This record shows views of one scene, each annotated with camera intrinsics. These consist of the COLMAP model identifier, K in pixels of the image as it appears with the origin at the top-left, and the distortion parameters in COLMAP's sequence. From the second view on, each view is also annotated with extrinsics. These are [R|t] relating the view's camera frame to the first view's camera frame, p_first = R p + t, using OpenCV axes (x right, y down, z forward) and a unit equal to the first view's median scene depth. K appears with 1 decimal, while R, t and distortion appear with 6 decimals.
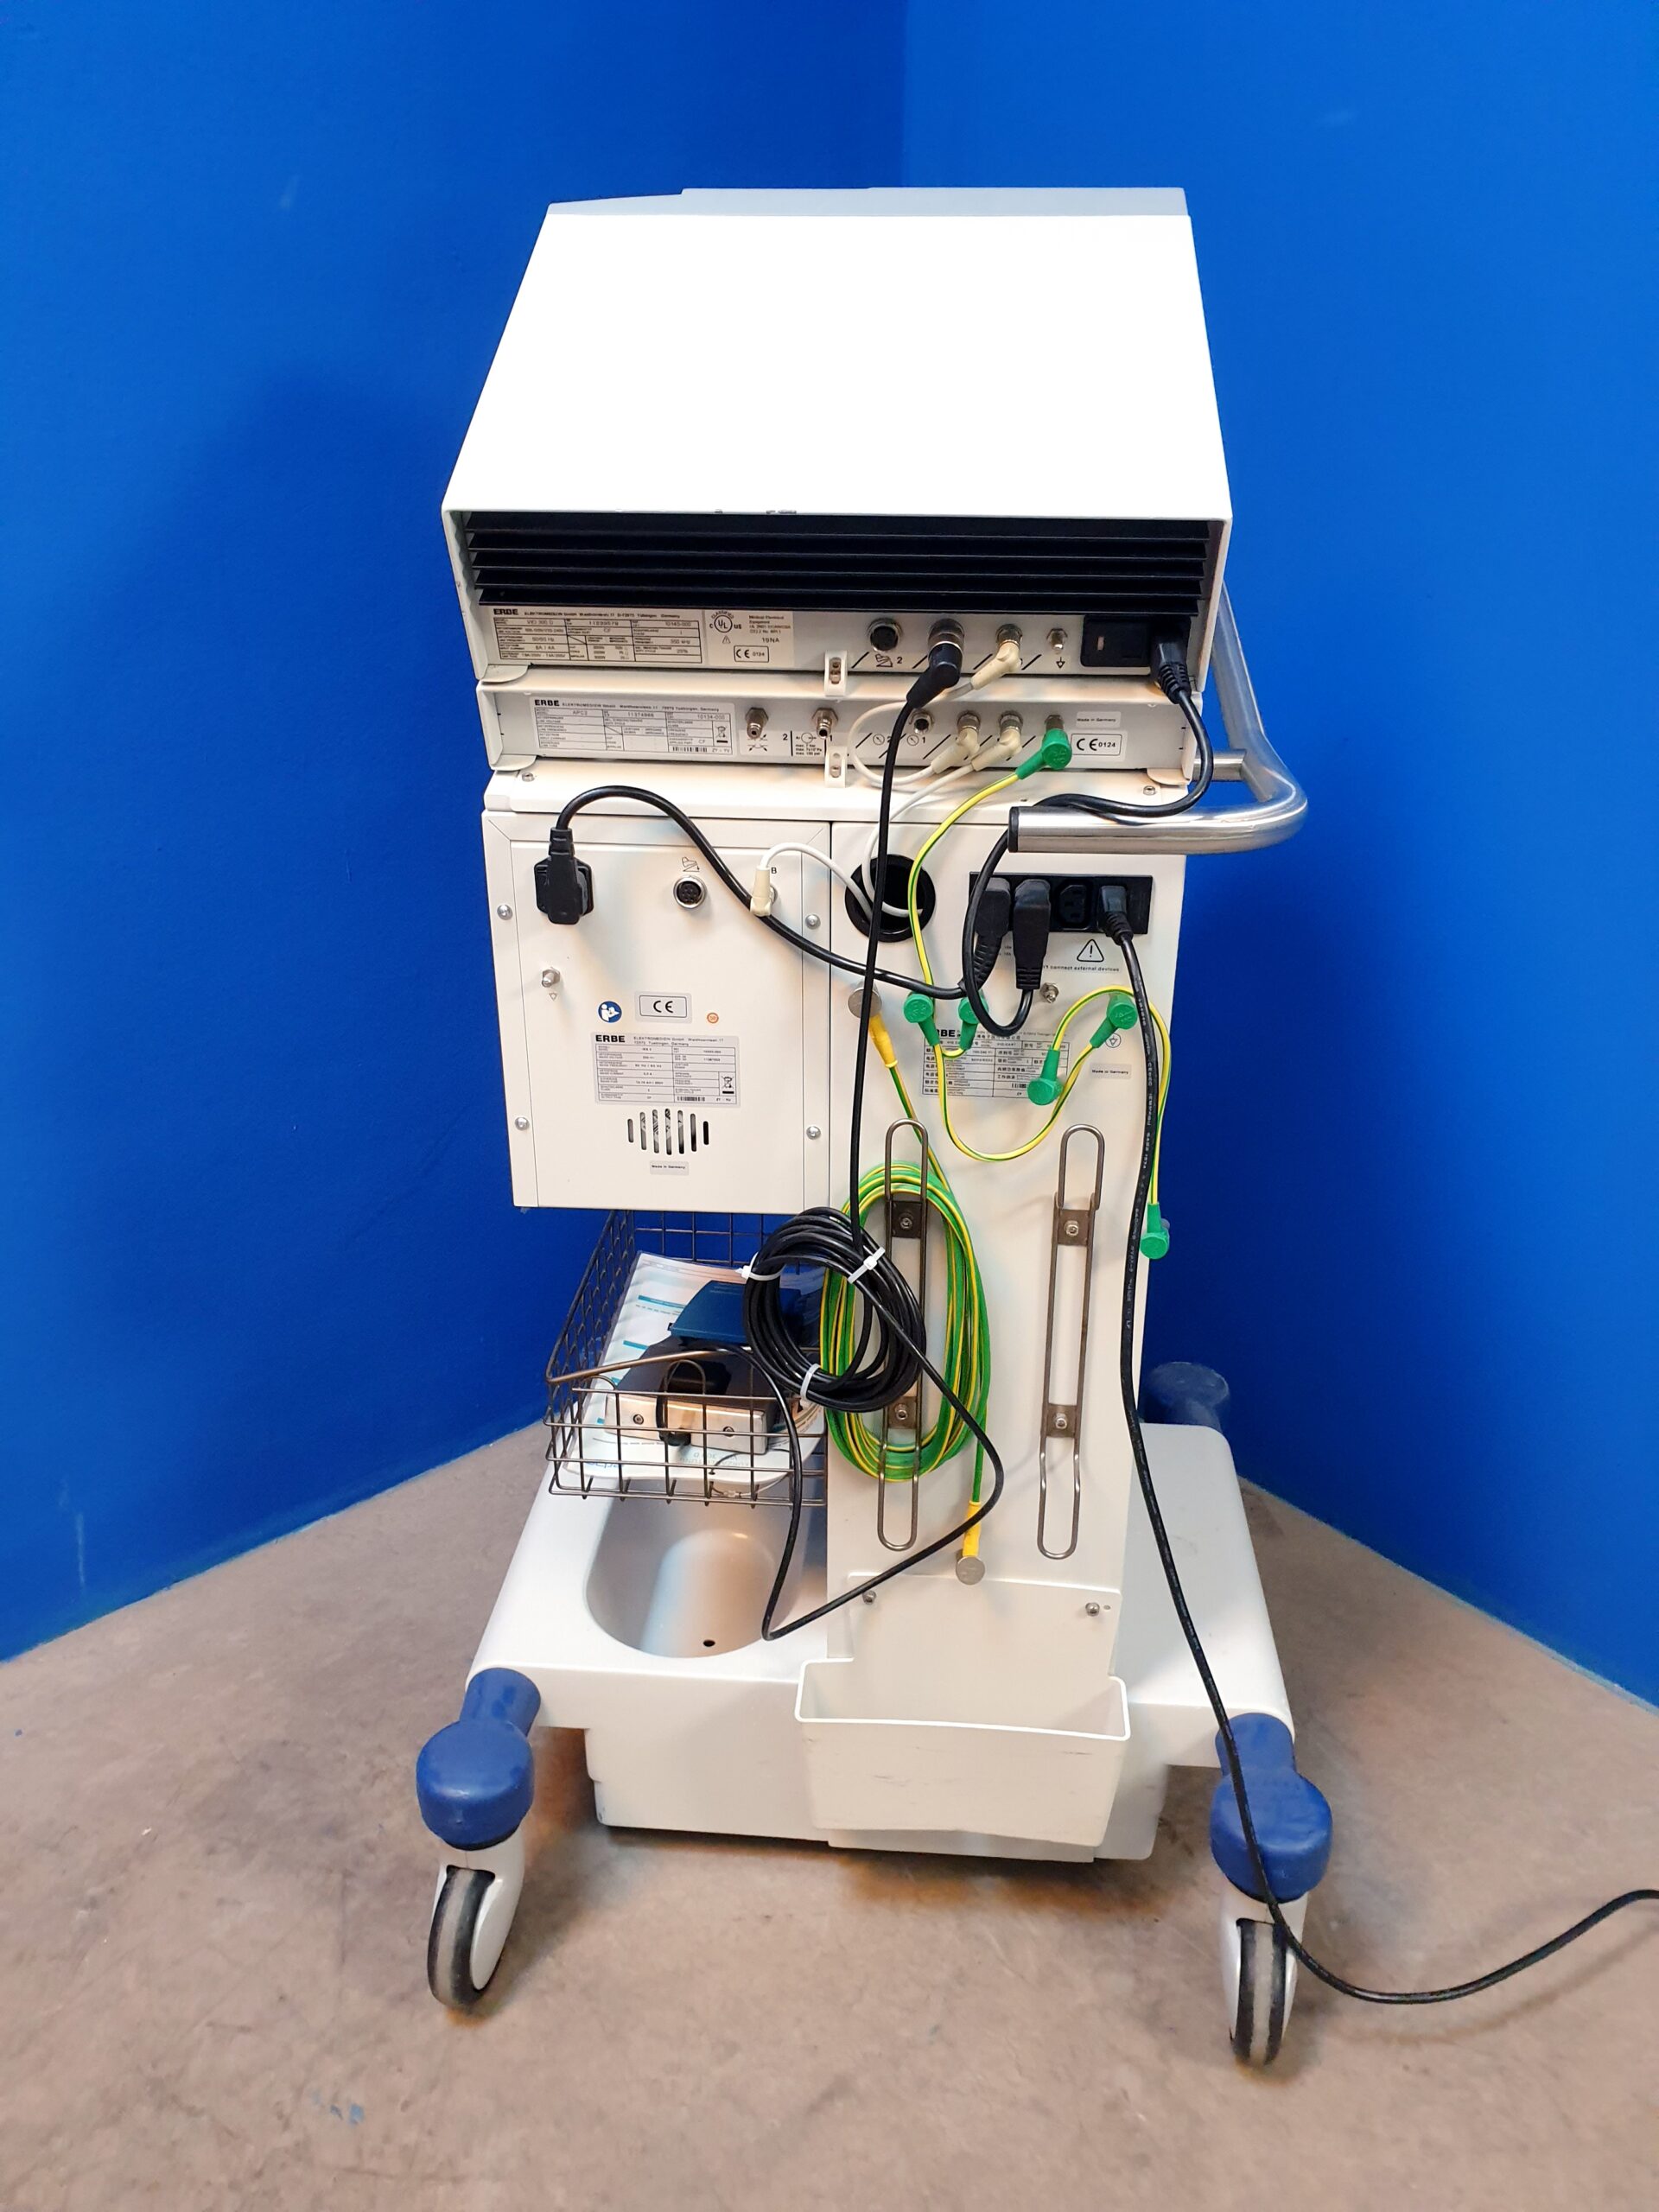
lens RADIAL K [[1698.7, 0, 843.6], [0, 1698.7, 1104.7], [0, 0, 1]] dist [0.003098, 0.030500]
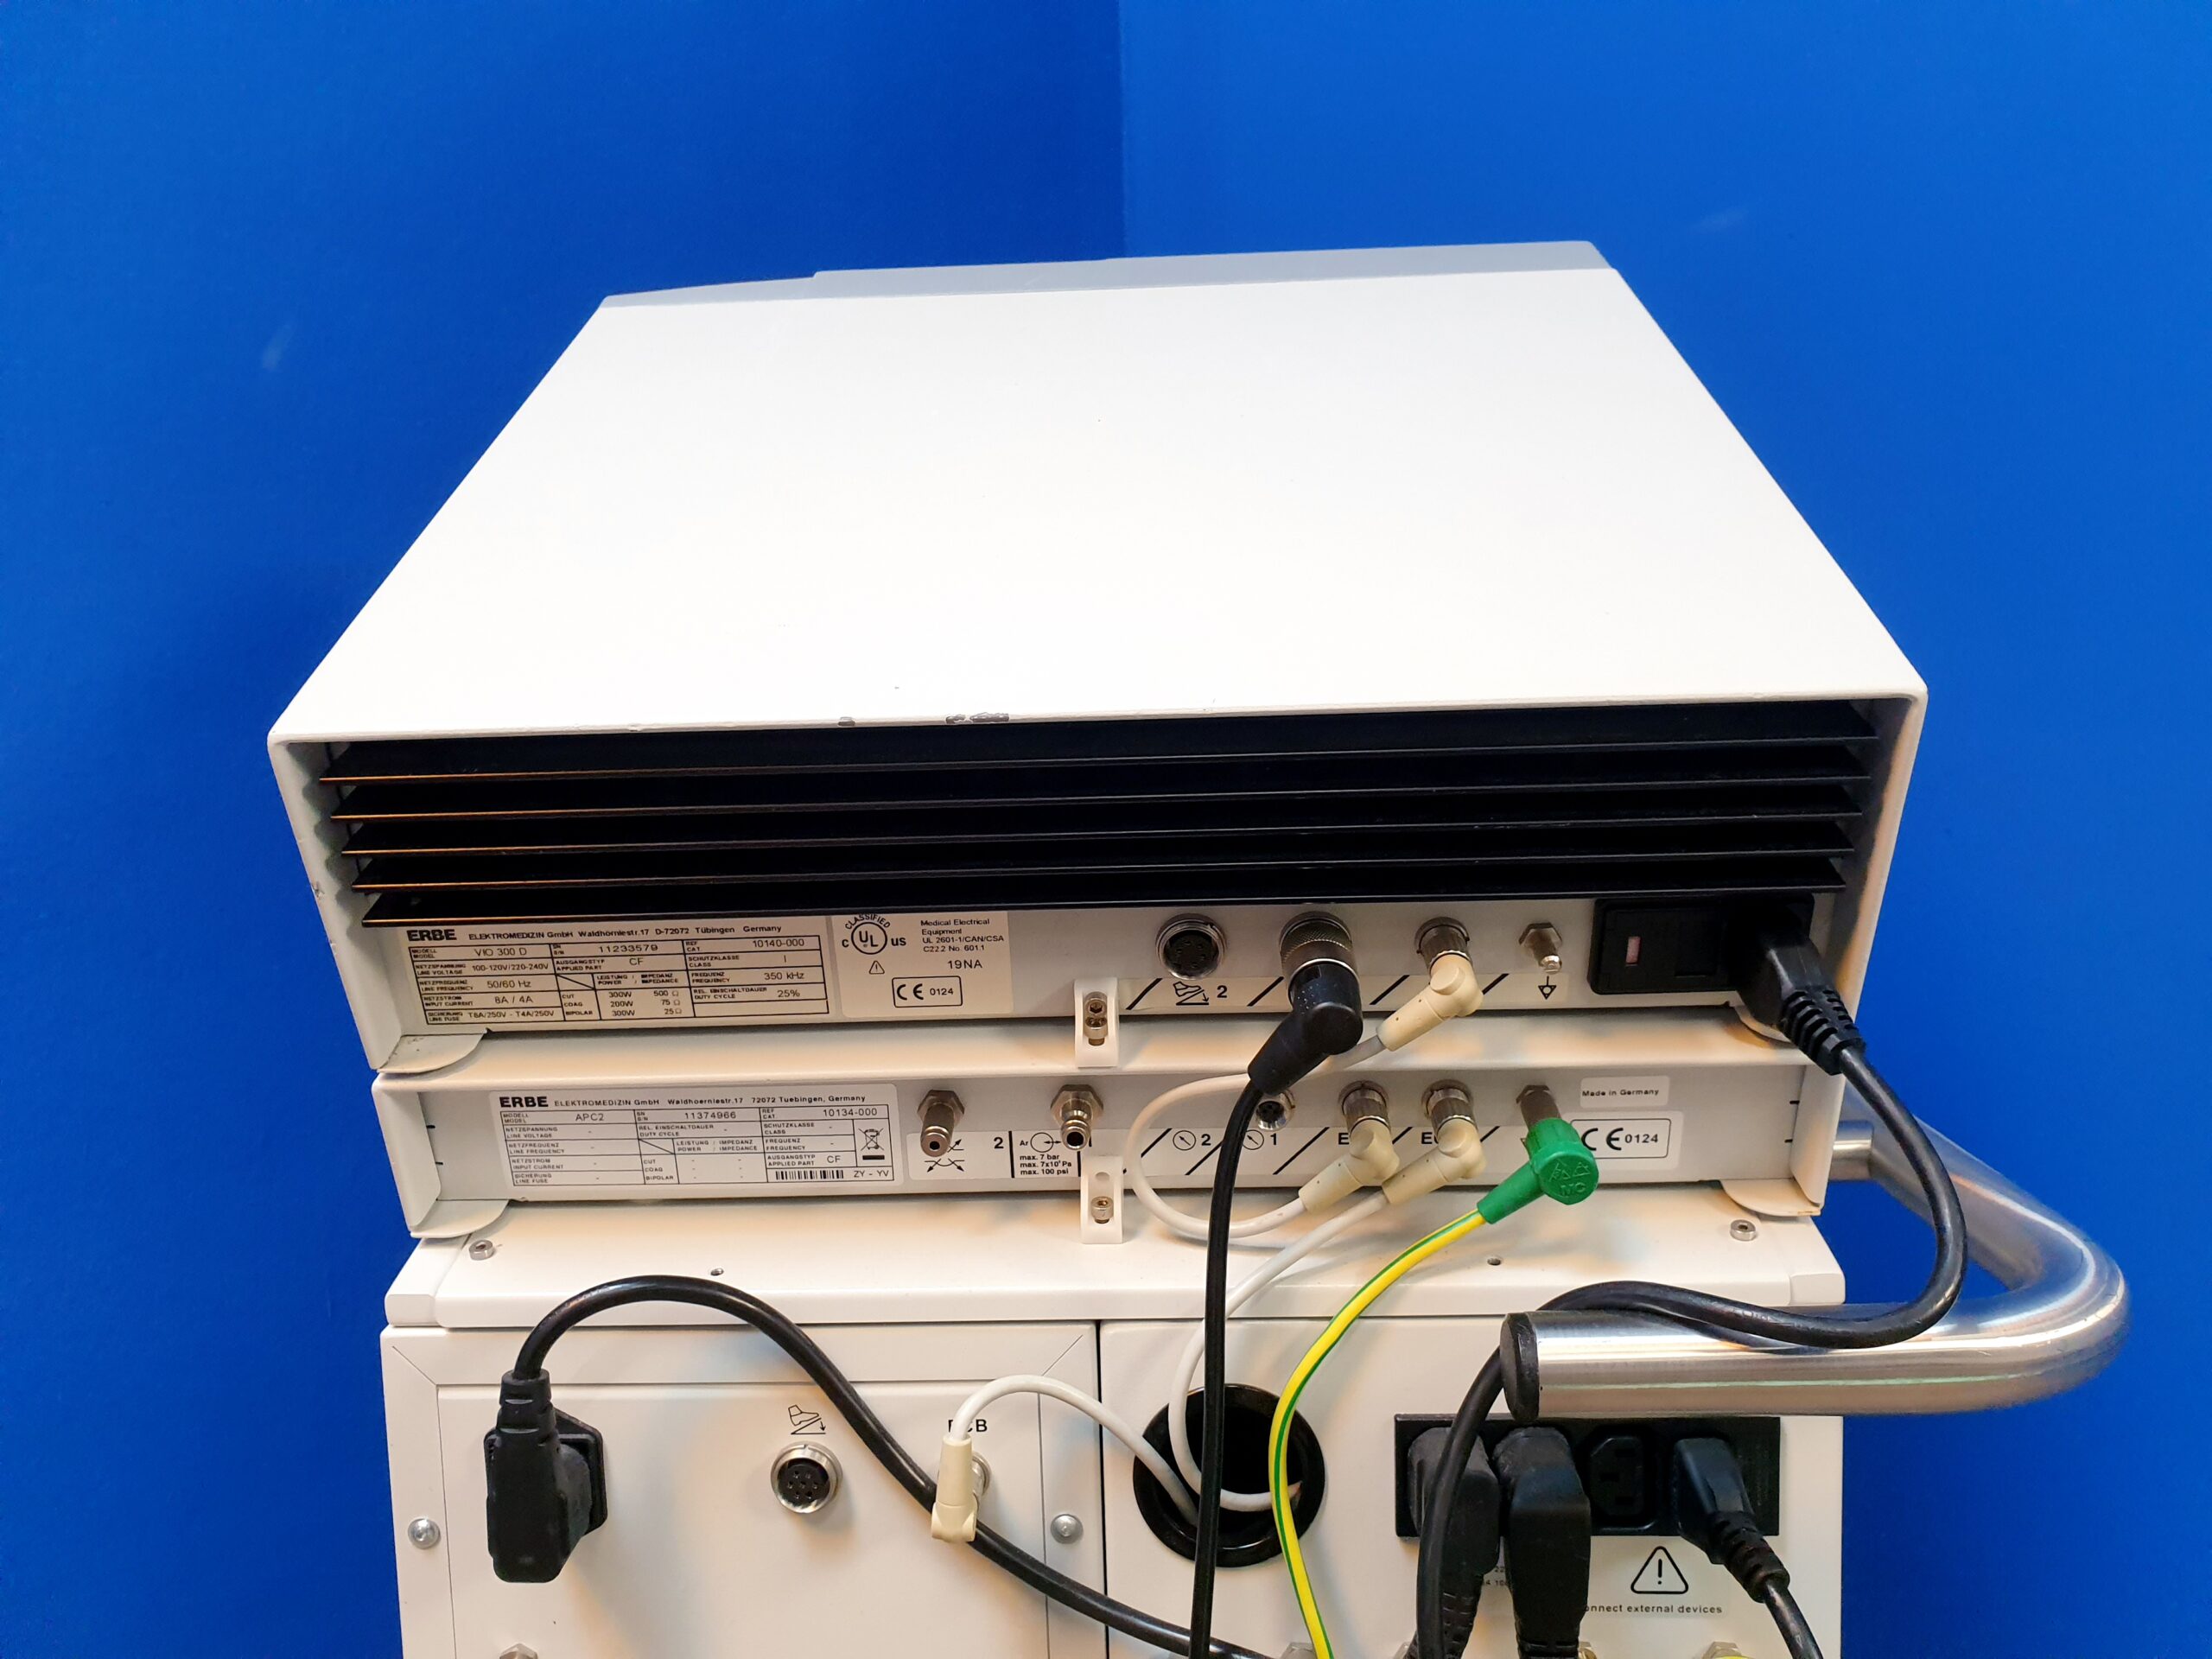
lens RADIAL K [[1698.7, 0, 1088.5], [0, 1698.7, 797.0], [0, 0, 1]] dist [0.003098, 0.030500]
pose [[0.998931, -0.040167, 0.022874, -0.014006], [0.045282, 0.949734, -0.309766, -0.144157], [-0.009282, 0.310471, 0.950538, 0.447574]]
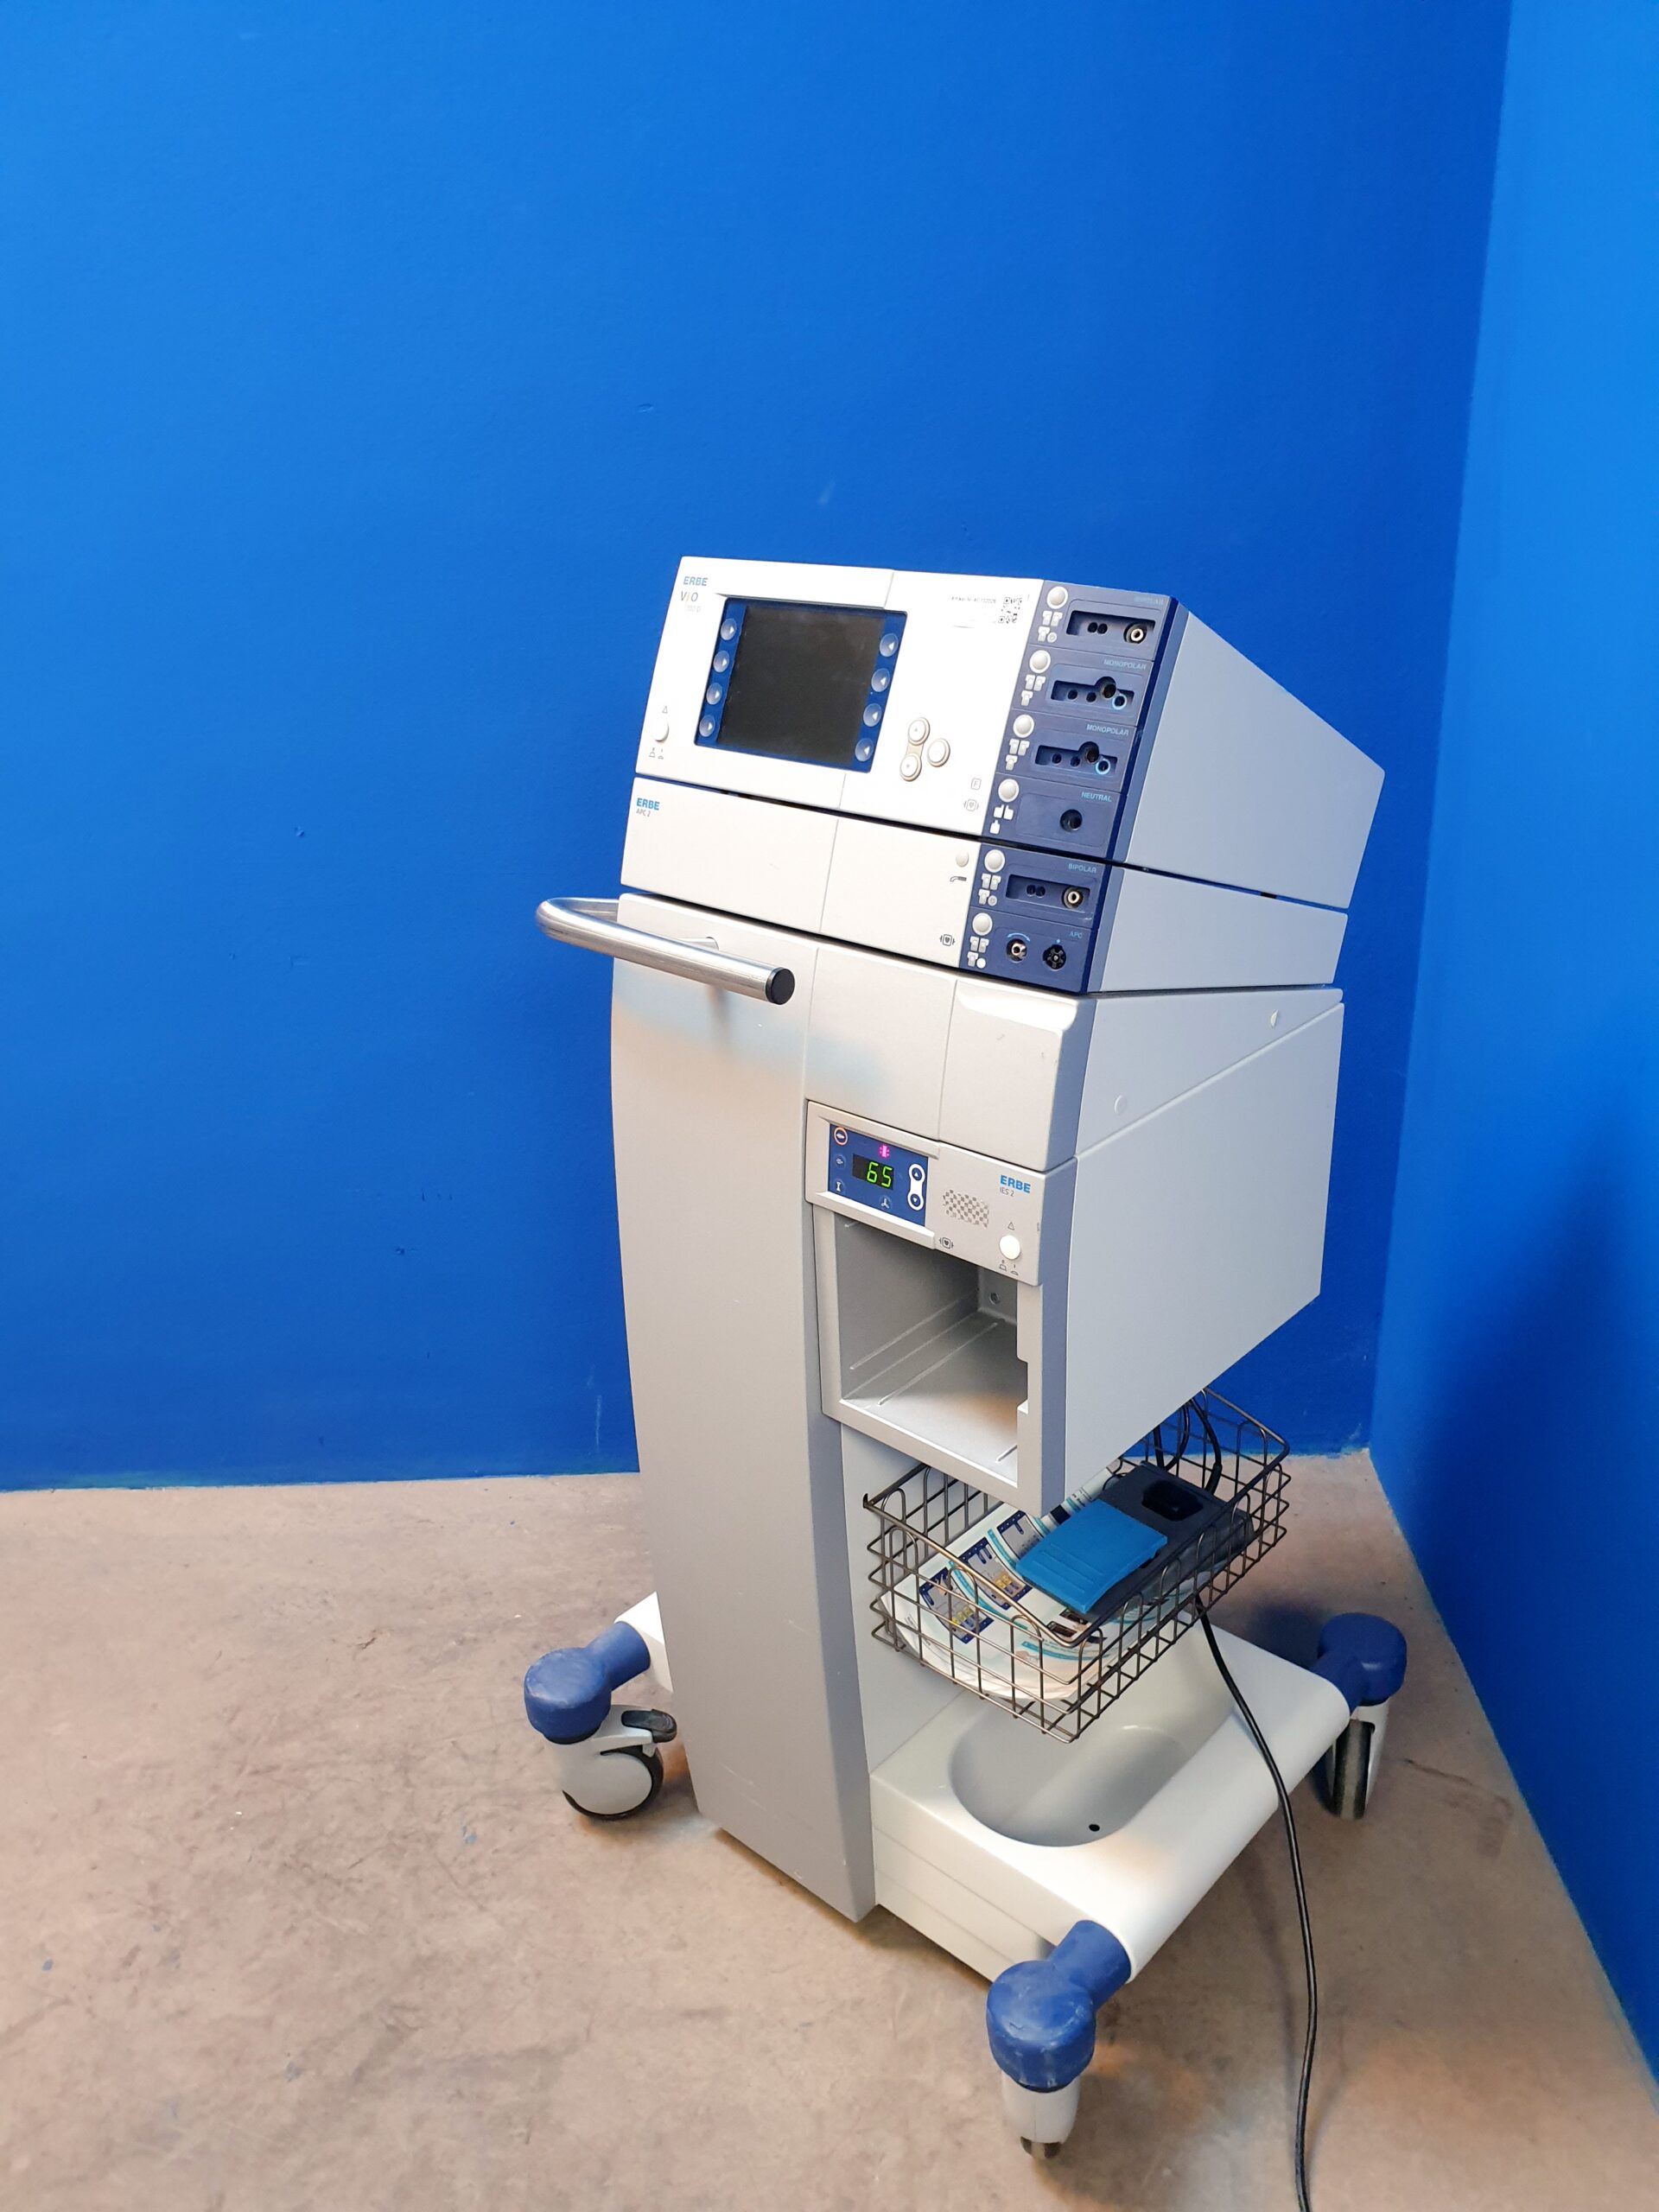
lens RADIAL K [[1698.7, 0, 868.5], [0, 1698.7, 1130.3], [0, 0, 1]] dist [0.003098, 0.030500]
pose [[0.747443, 0.240917, -0.619103, 0.747541], [-0.236609, 0.967355, 0.090778, -0.215260], [0.620762, 0.078634, 0.780046, 0.026967]]
